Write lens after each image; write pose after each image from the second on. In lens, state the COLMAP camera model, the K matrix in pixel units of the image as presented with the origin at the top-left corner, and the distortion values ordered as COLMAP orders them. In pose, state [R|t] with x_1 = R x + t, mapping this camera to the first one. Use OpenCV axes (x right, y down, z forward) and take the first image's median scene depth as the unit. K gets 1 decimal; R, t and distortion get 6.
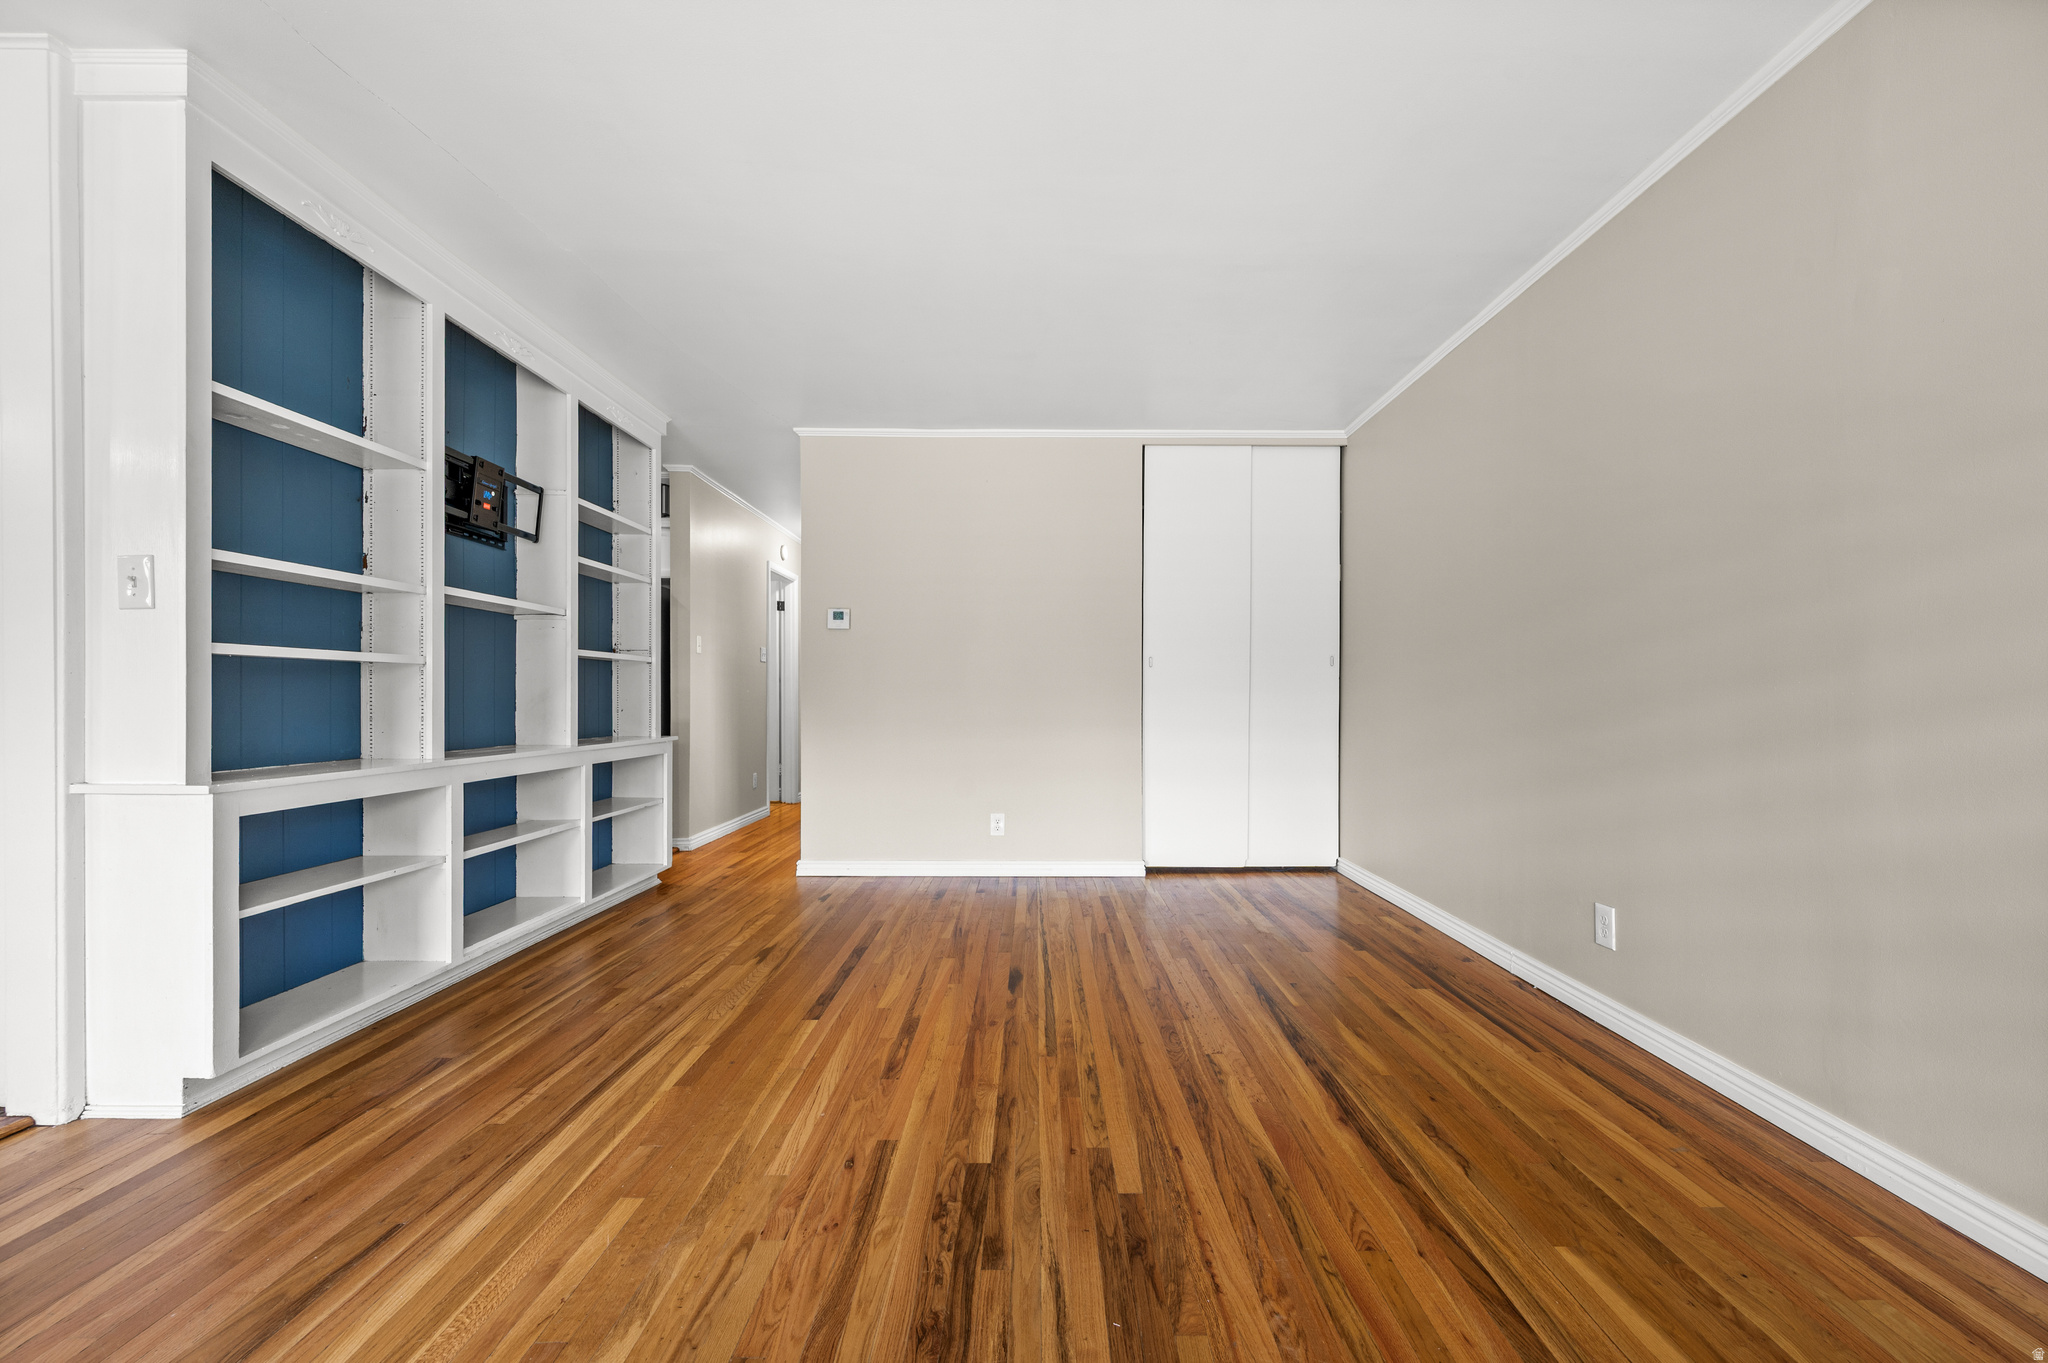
lens RADIAL K [[824.3, 0, 1040.3], [0, 824.3, 698.2], [0, 0, 1]] dist [0.000404, 0.000047]
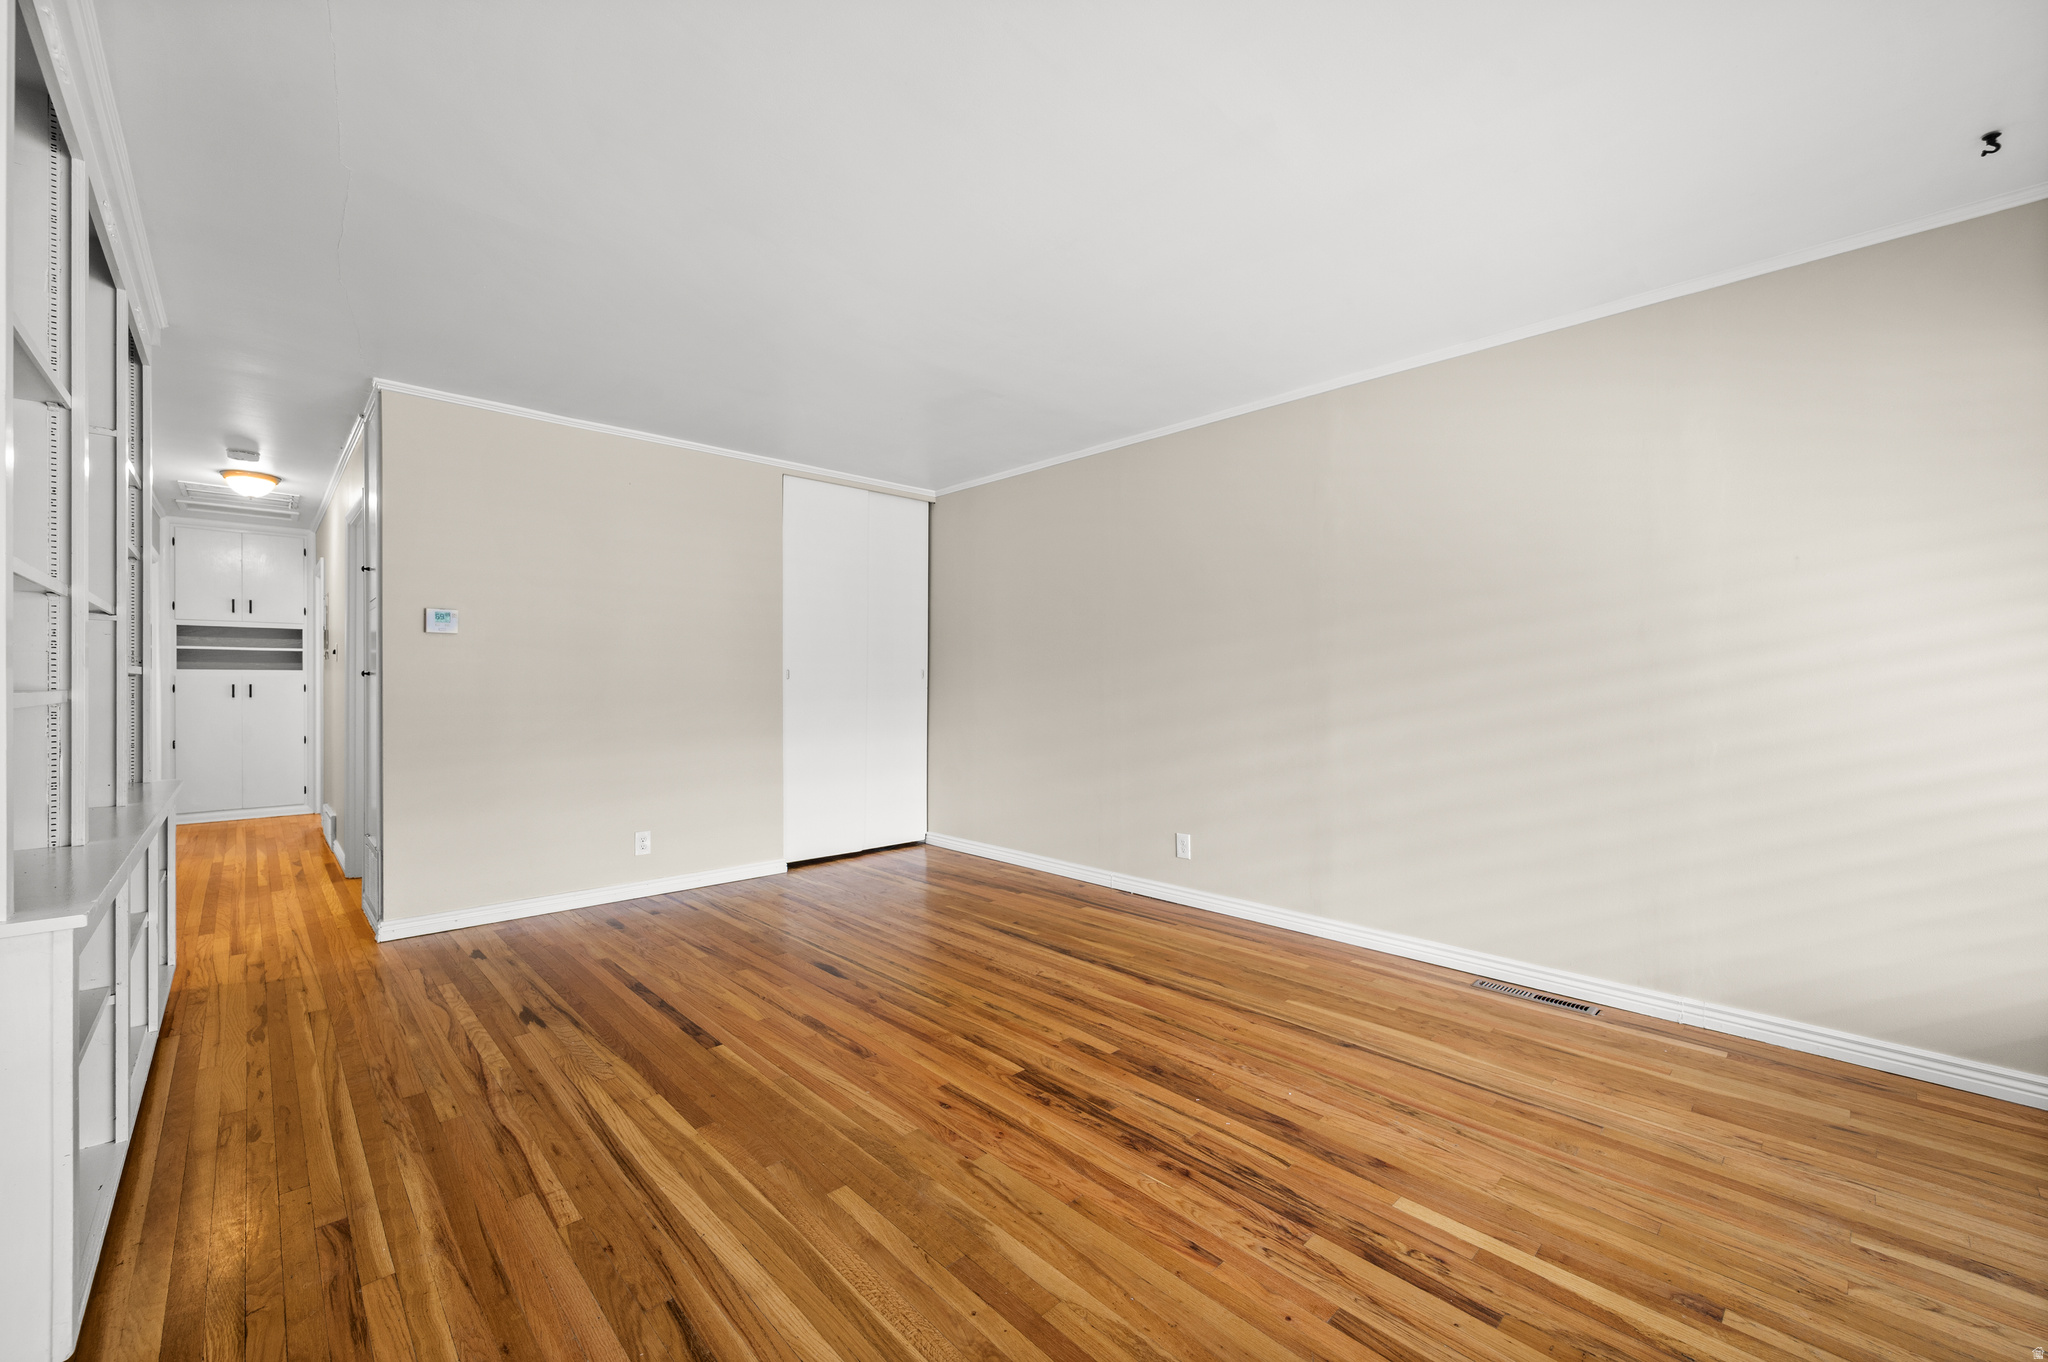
lens RADIAL K [[819.2, 0, 1021.2], [0, 819.2, 691.9], [0, 0, 1]] dist [-0.000406, -0.000166]
pose [[0.727986, -0.010333, 0.685514, -0.726318], [0.002191, 0.999916, 0.012746, -0.065151], [-0.685589, -0.007777, 0.727947, 0.002996]]
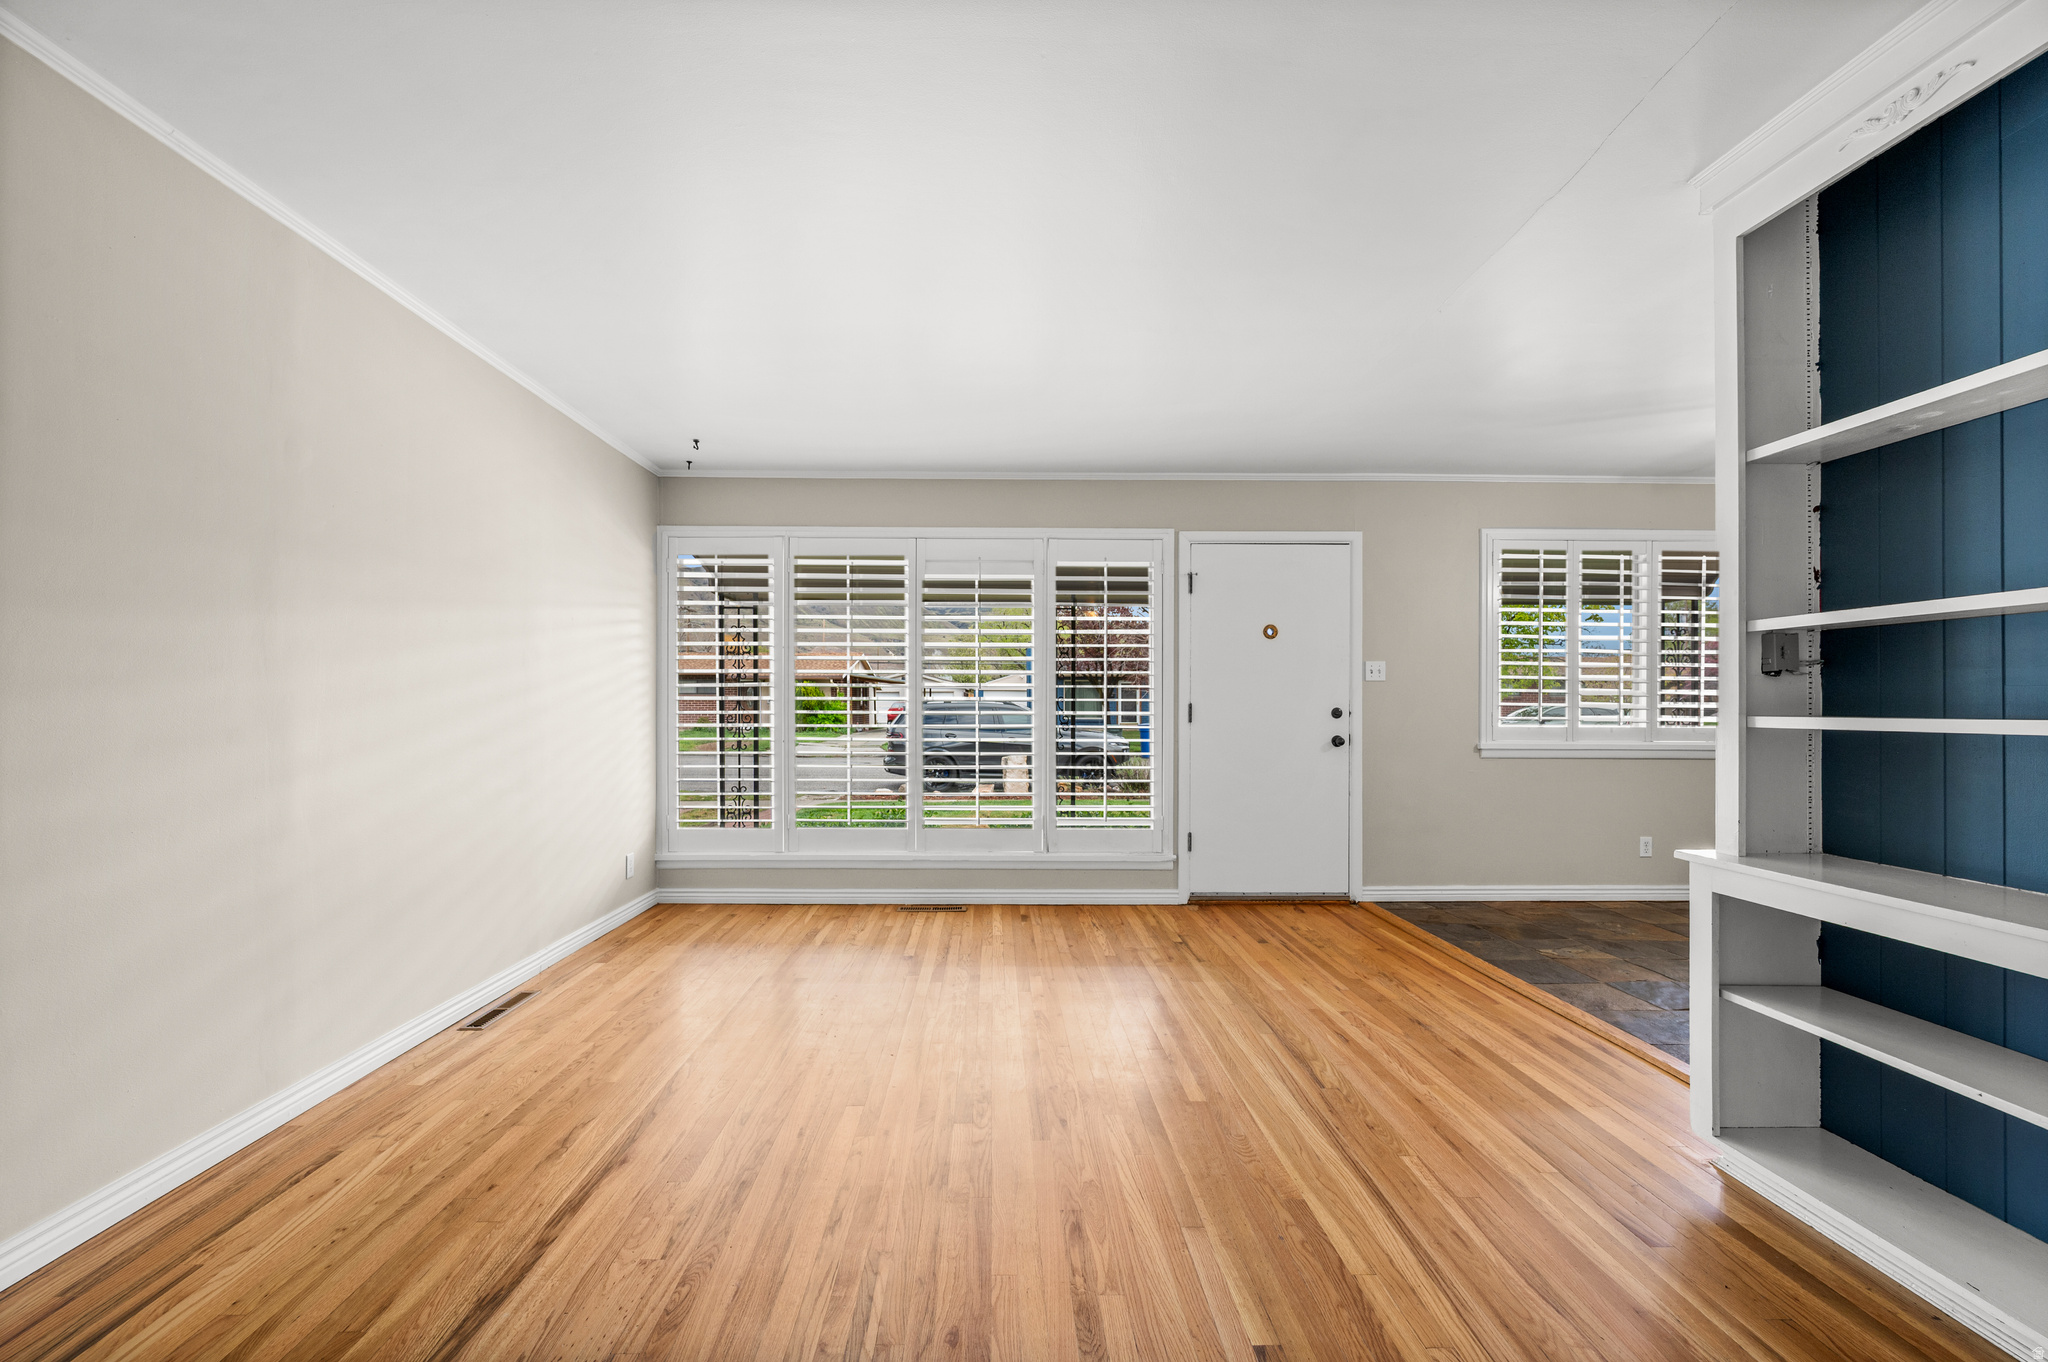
lens RADIAL K [[811.0, 0, 1023.7], [0, 811.0, 690.3], [0, 0, 1]] dist [-0.000879, -0.000169]
pose [[-0.999461, -0.006977, -0.032083, -0.089368], [-0.006386, 0.999809, -0.018484, -0.064371], [0.032206, -0.018269, -0.999314, 1.646713]]
